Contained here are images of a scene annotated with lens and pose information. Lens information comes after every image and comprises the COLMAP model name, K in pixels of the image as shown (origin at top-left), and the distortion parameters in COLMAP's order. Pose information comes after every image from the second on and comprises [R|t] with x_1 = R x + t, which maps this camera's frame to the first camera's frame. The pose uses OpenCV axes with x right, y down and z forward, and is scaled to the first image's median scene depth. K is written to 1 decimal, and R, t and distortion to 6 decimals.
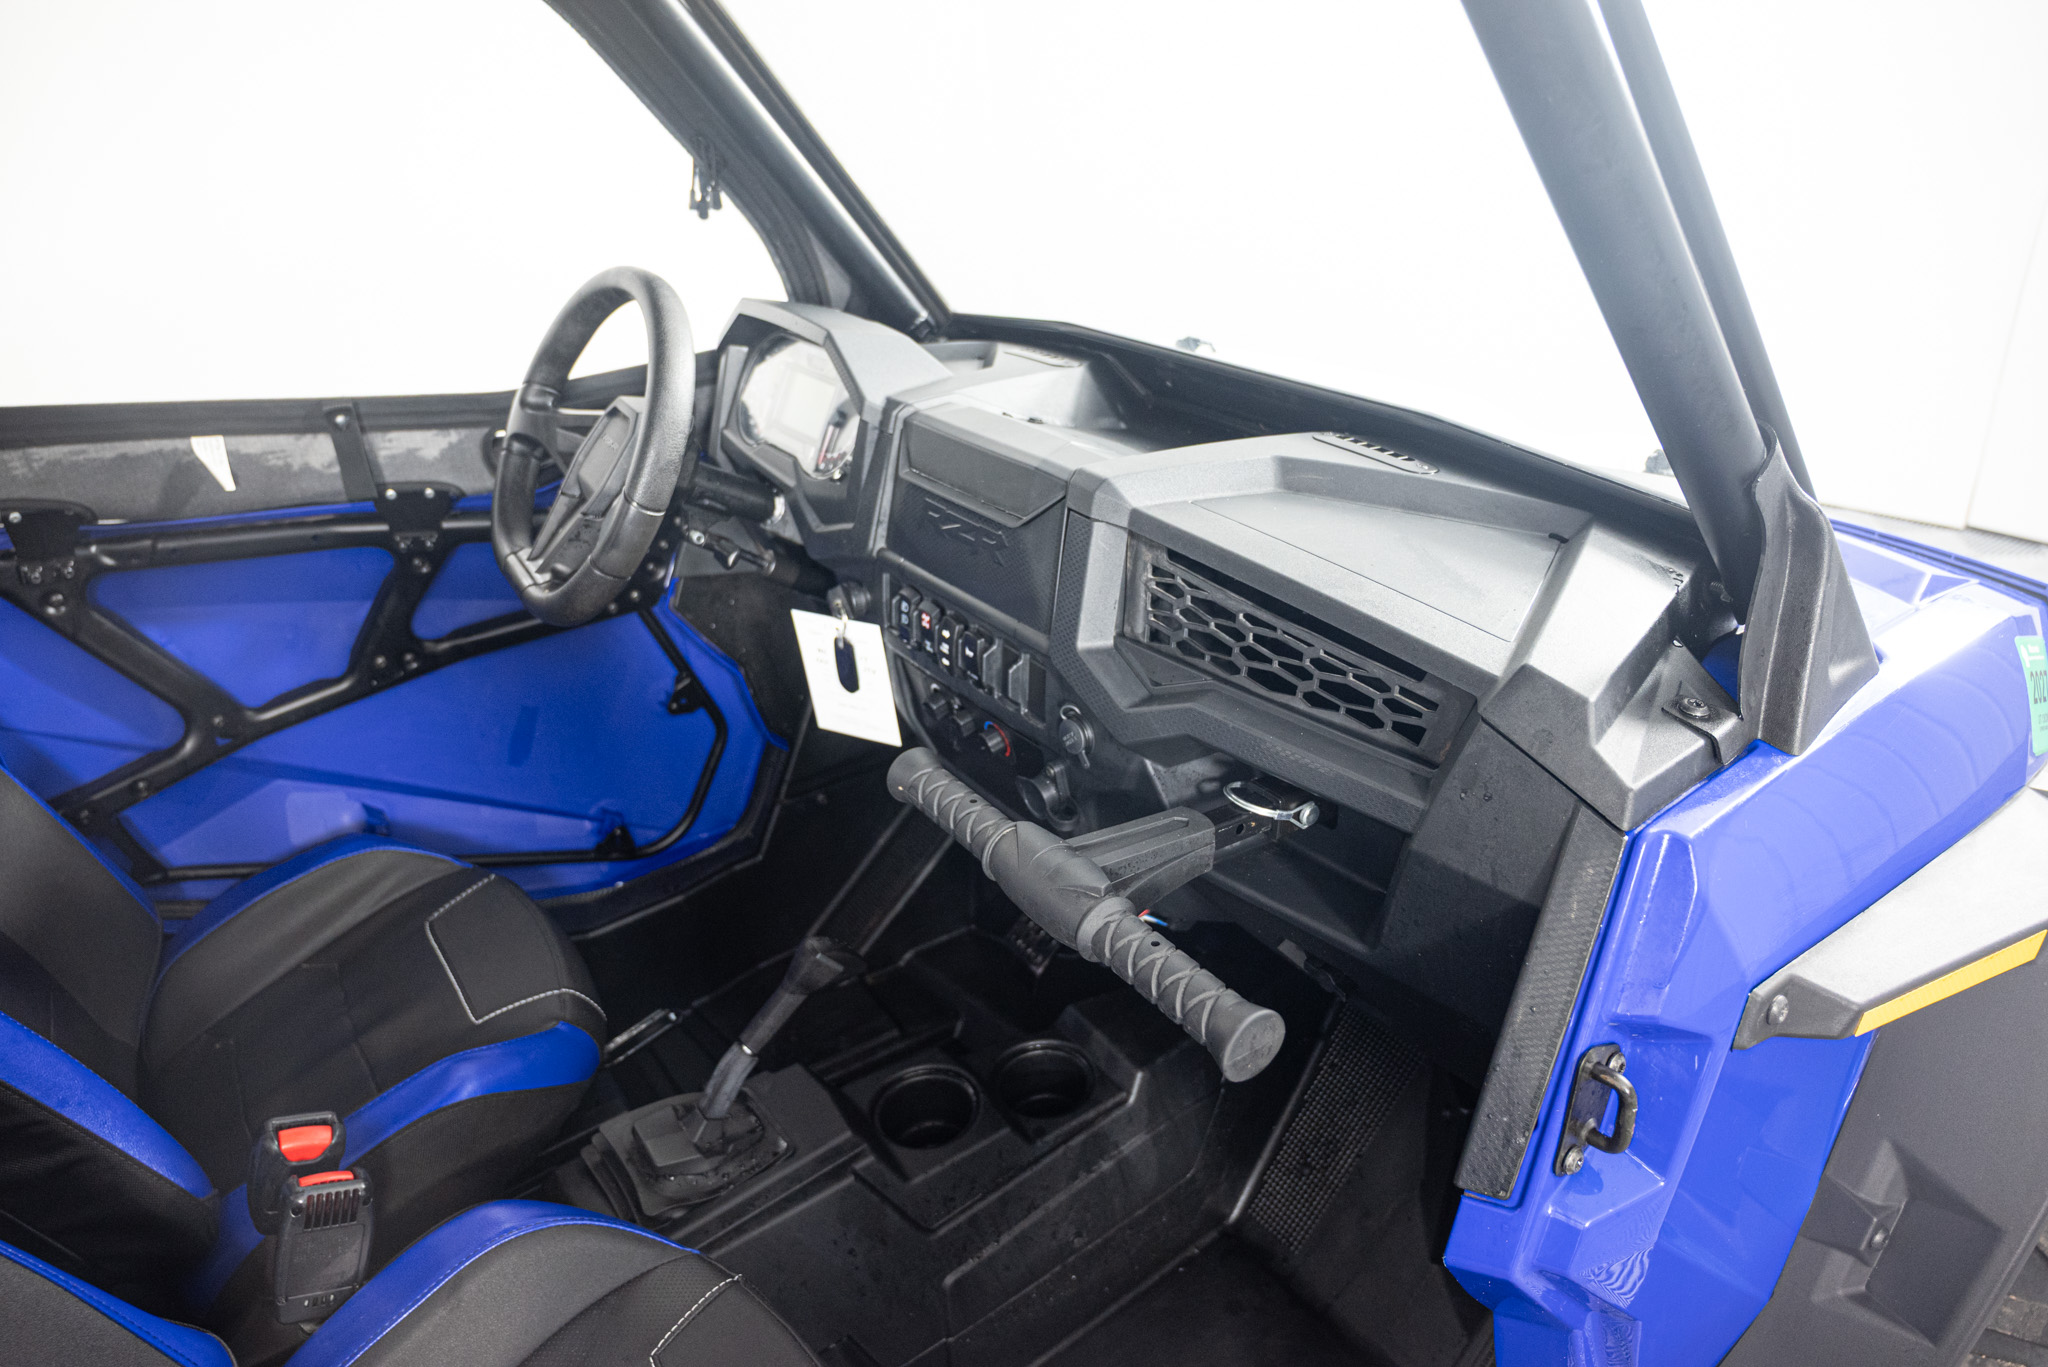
lens RADIAL K [[1417.4, 0, 1022.4], [0, 1417.4, 678.8], [0, 0, 1]] dist [0.011051, 0.004507]
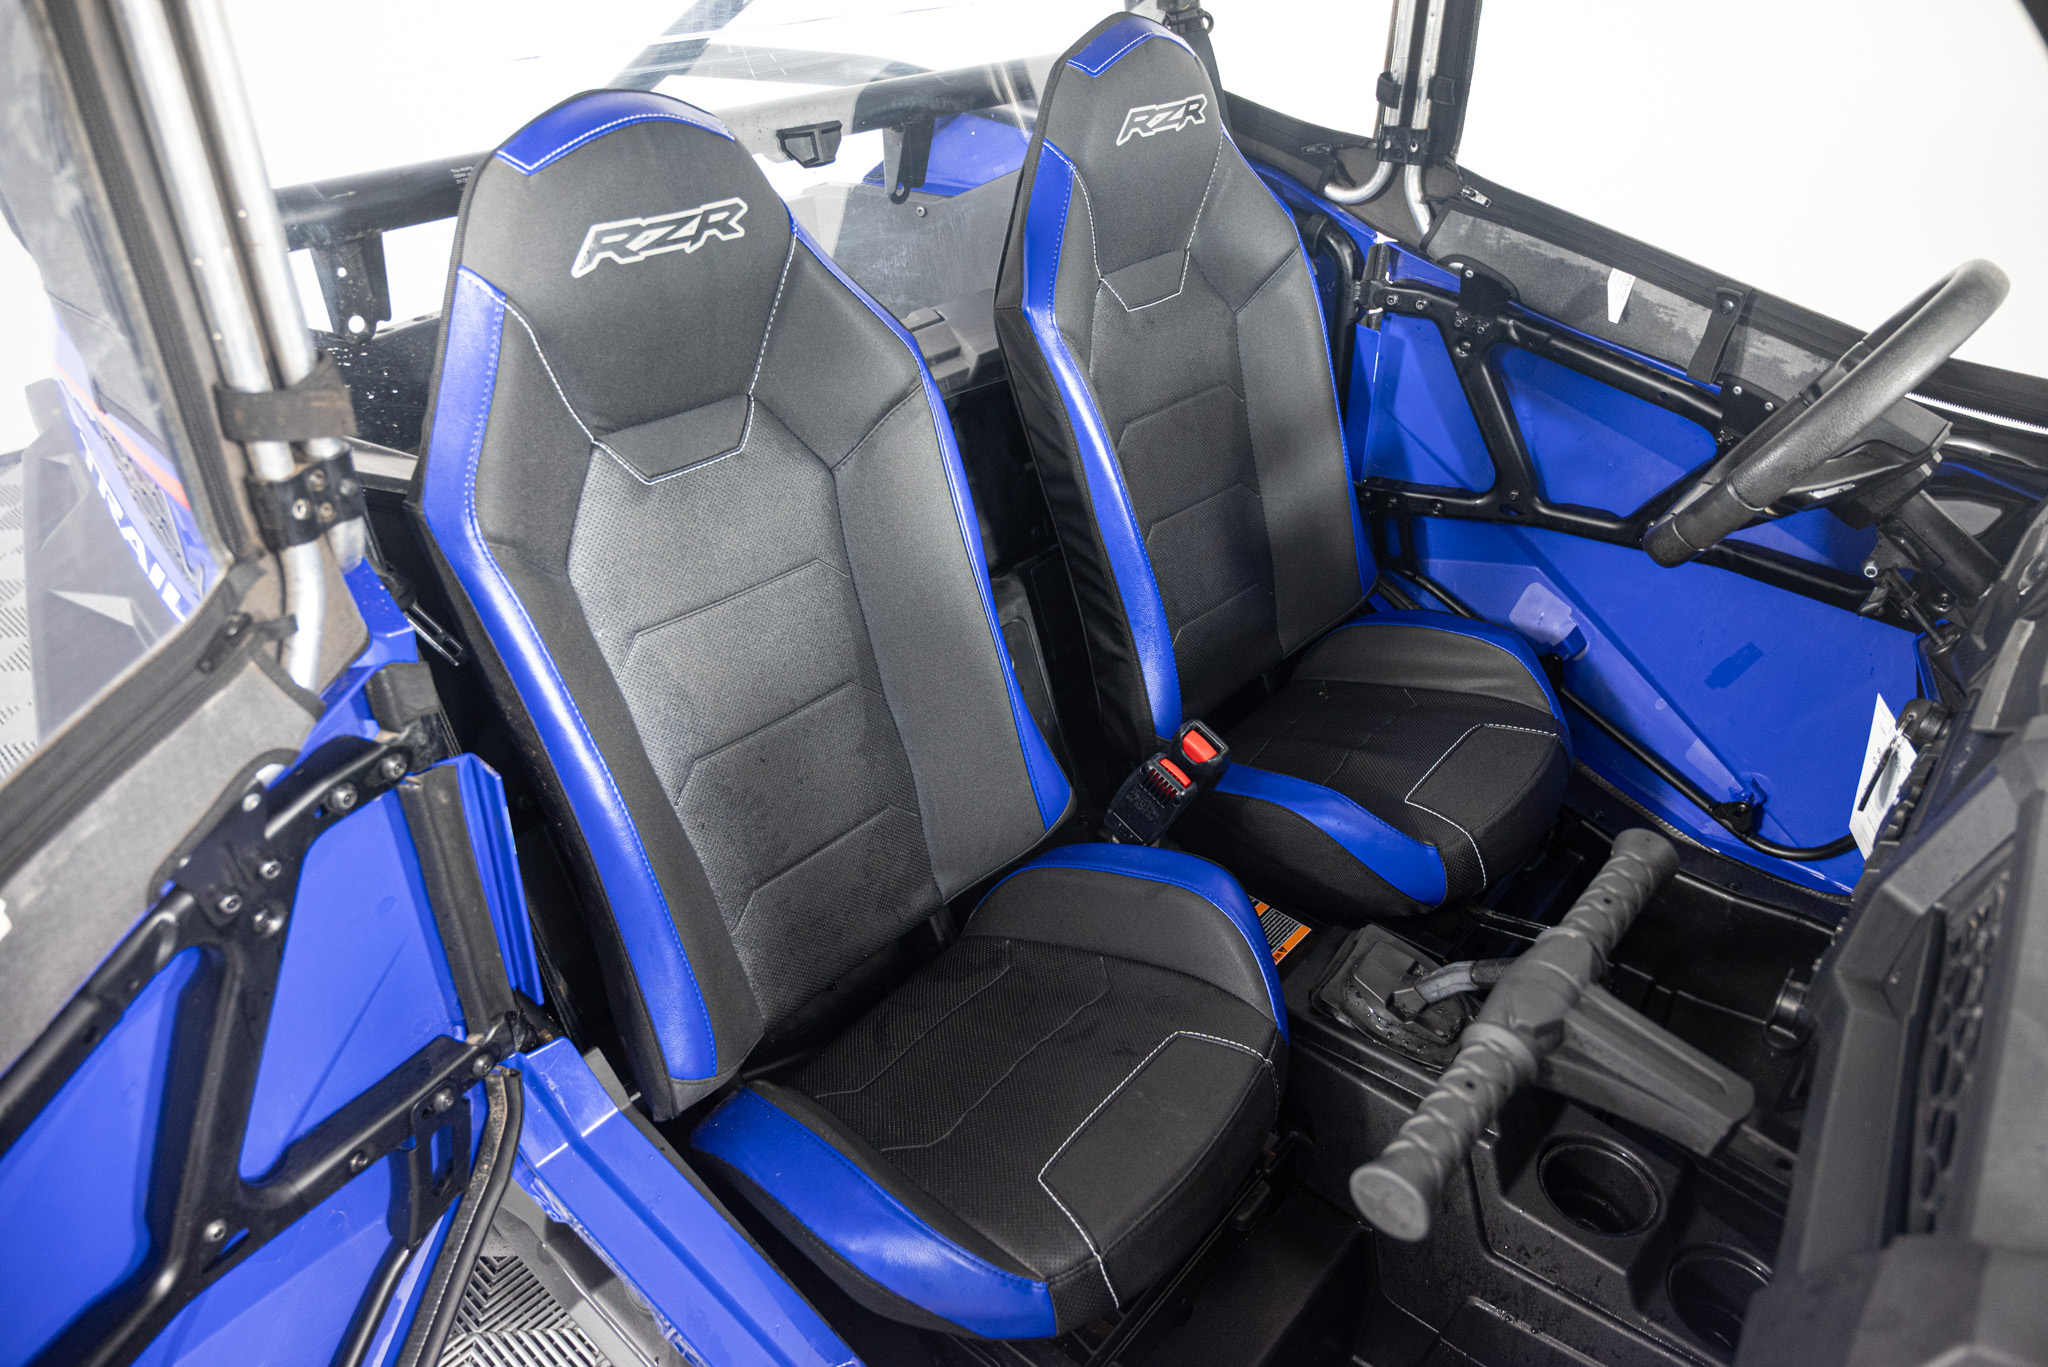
lens RADIAL K [[1417.4, 0, 1023.7], [0, 1417.4, 687.6], [0, 0, 1]] dist [0.011051, 0.004507]
pose [[0.265162, 0.585937, -0.765746, 0.343663], [-0.475475, 0.770359, 0.424819, -0.163135], [0.838816, 0.251448, 0.482868, 0.137047]]
